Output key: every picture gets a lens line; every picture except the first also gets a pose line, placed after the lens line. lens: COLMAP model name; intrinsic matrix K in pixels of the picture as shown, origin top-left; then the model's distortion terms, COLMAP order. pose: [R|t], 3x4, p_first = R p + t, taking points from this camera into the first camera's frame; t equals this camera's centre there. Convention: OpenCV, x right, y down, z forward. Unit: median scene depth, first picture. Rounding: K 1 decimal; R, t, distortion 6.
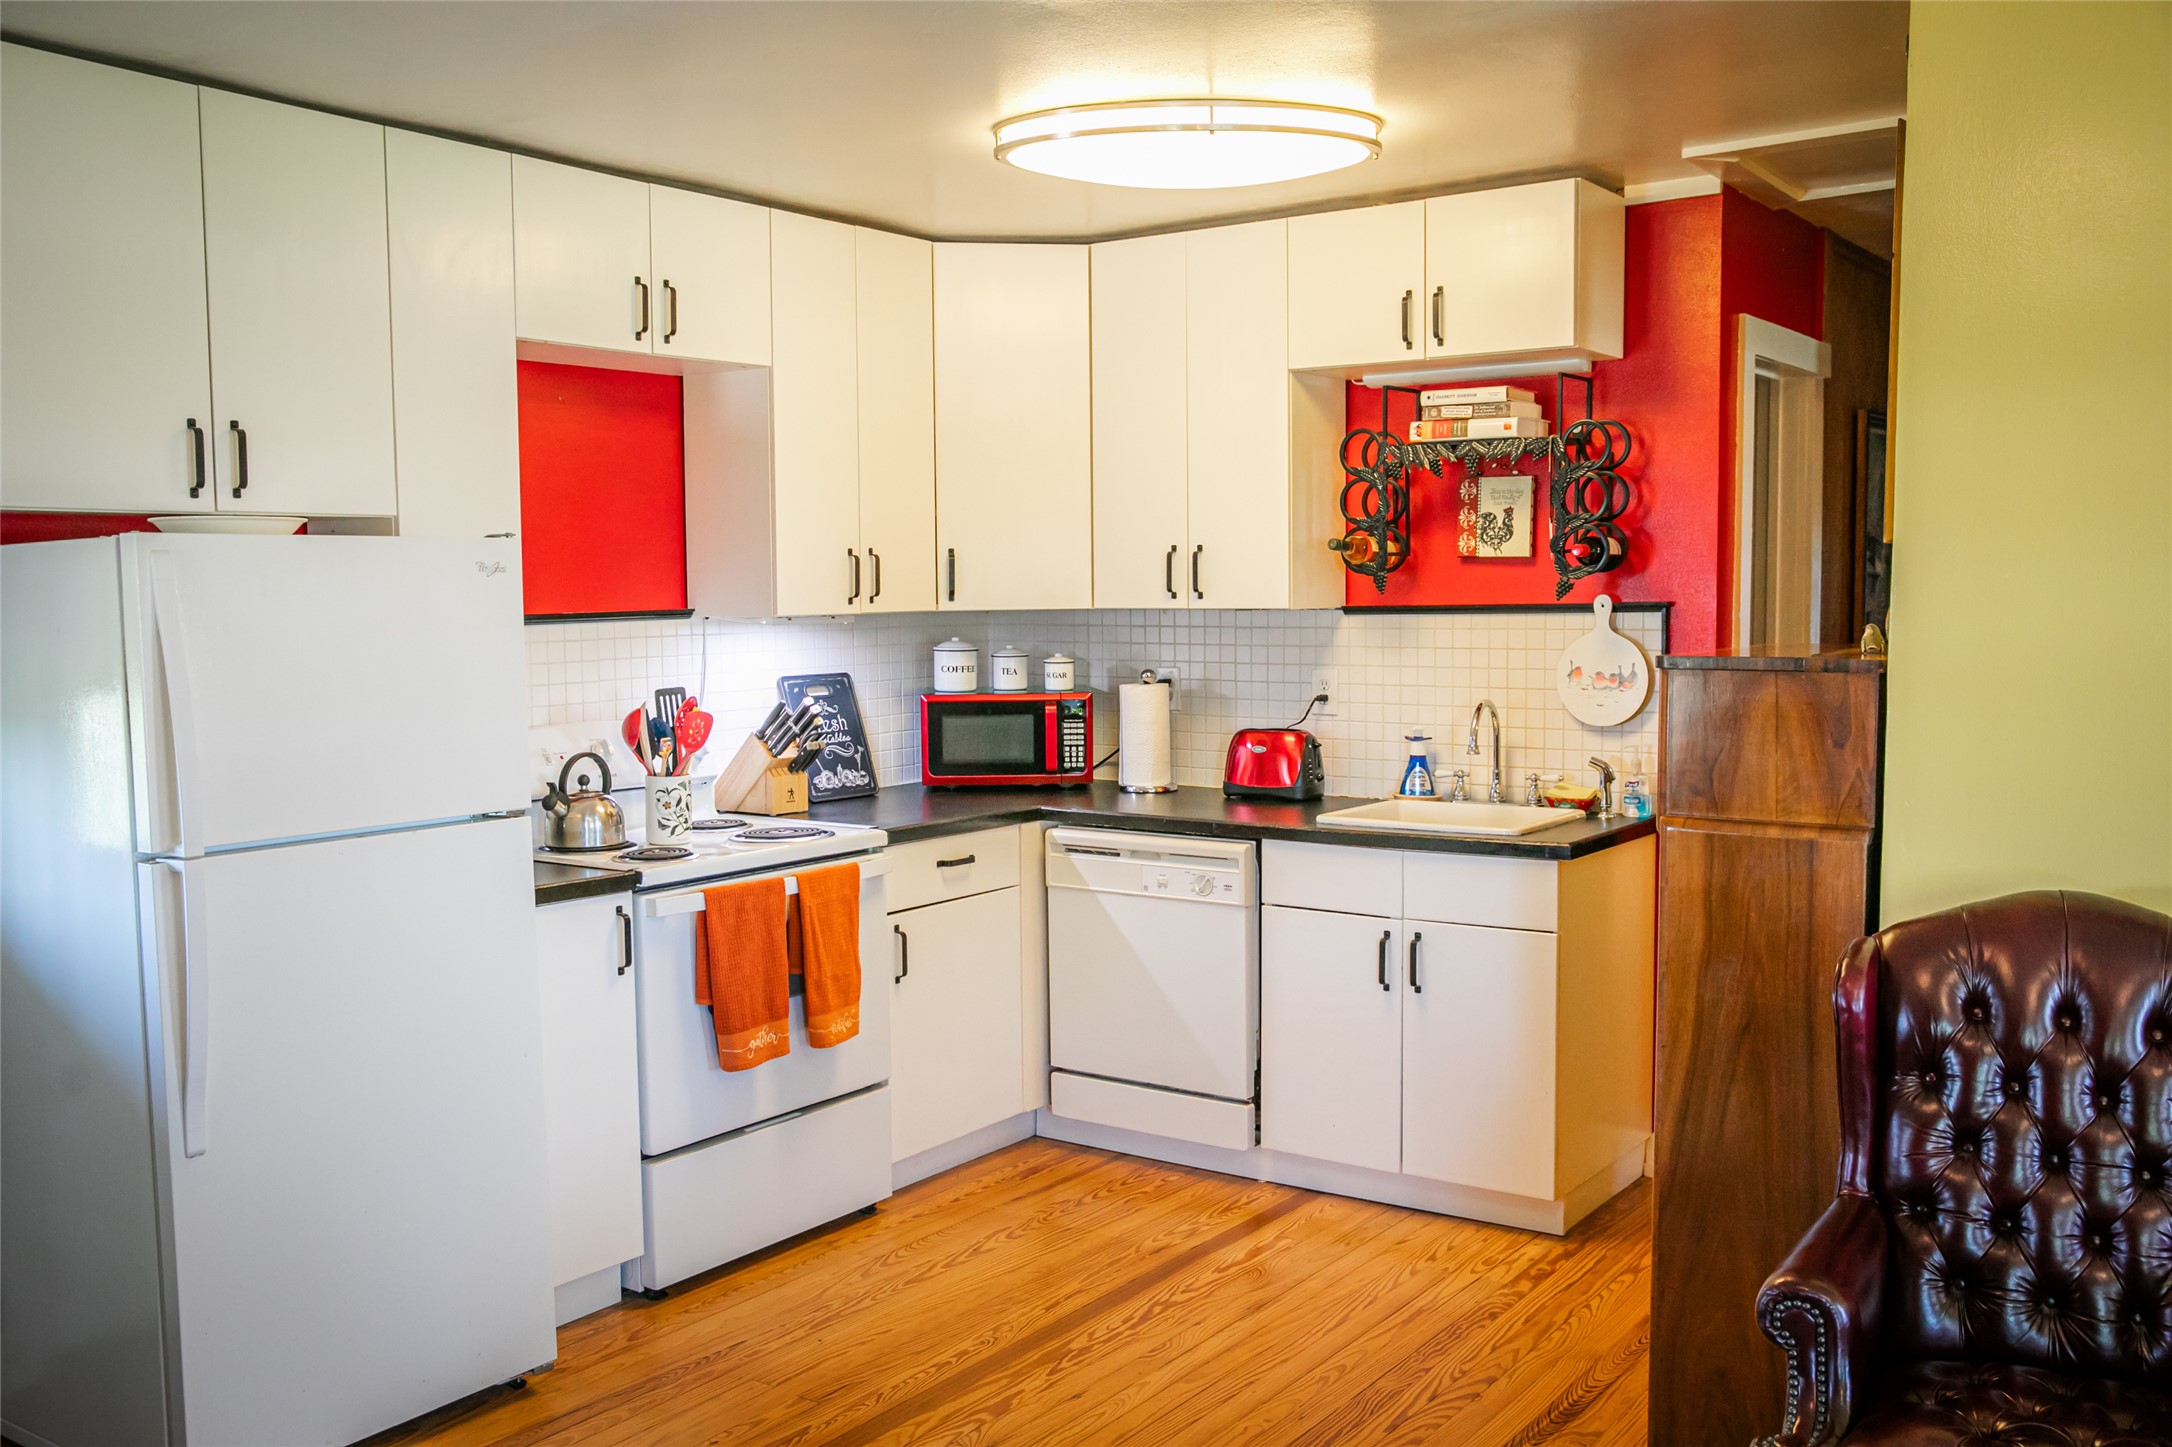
lens RADIAL K [[1870.7, 0, 1086.0], [0, 1870.7, 723.5], [0, 0, 1]] dist [-0.047271, -0.000426]
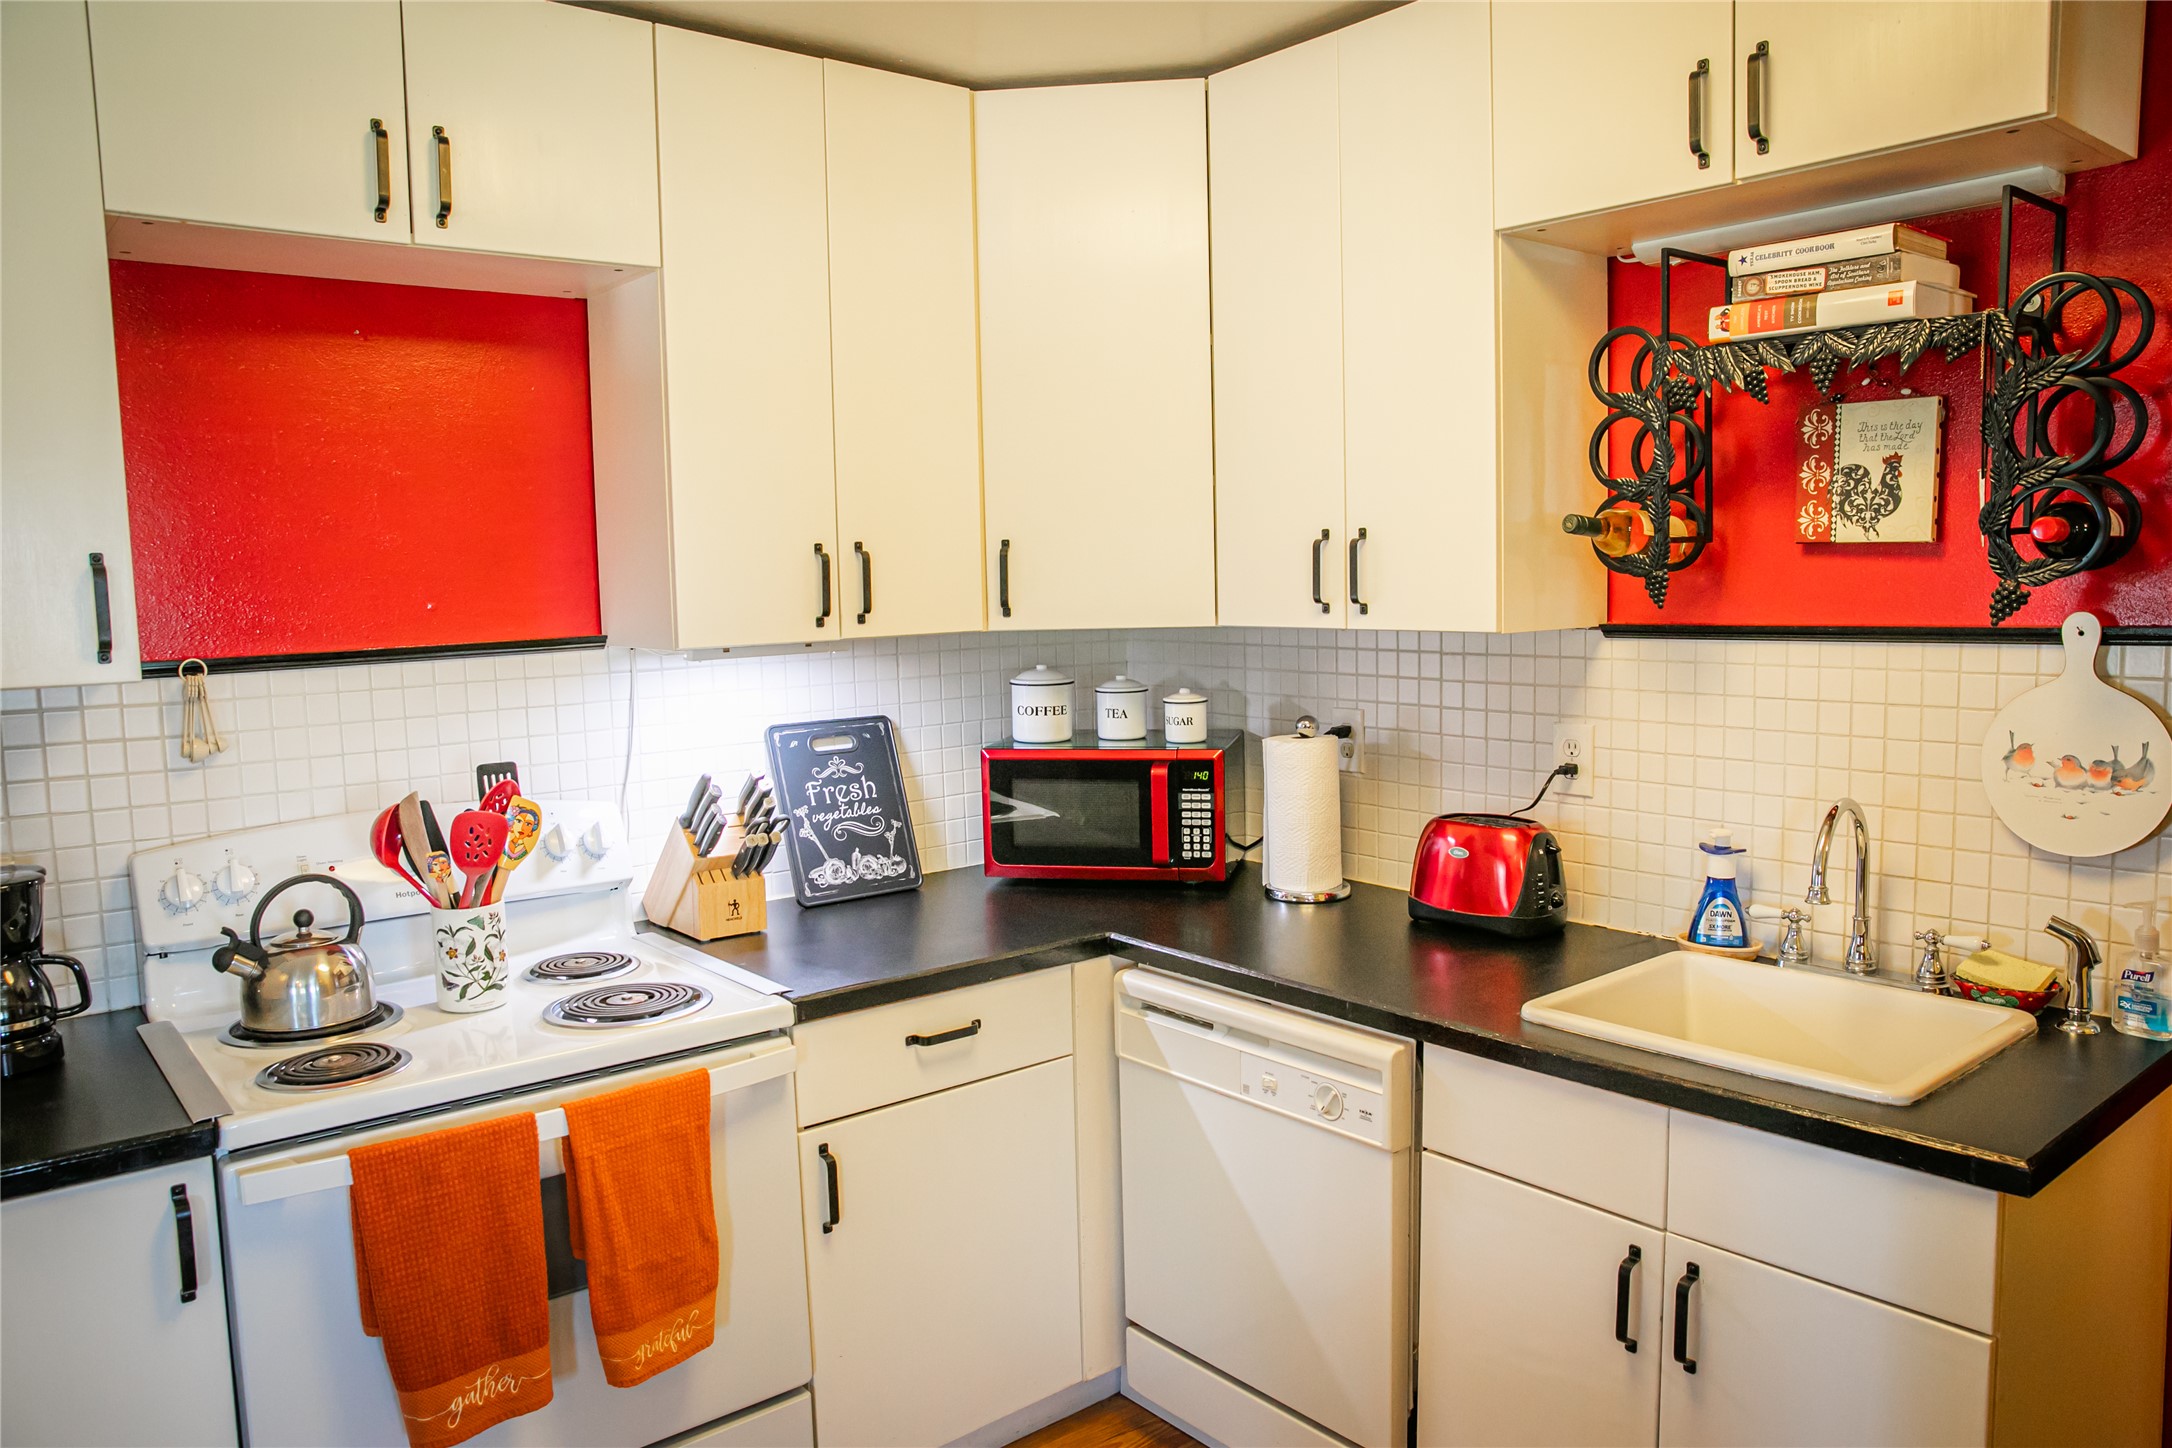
lens RADIAL K [[1541.9, 0, 1086.0], [0, 1541.9, 724.0], [0, 0, 1]] dist [-0.113763, 0.081268]
pose [[0.968612, 0.012663, -0.248255, 0.103019], [-0.005475, 0.999546, 0.029622, -0.046194], [0.248517, -0.027334, 0.968242, 0.494292]]
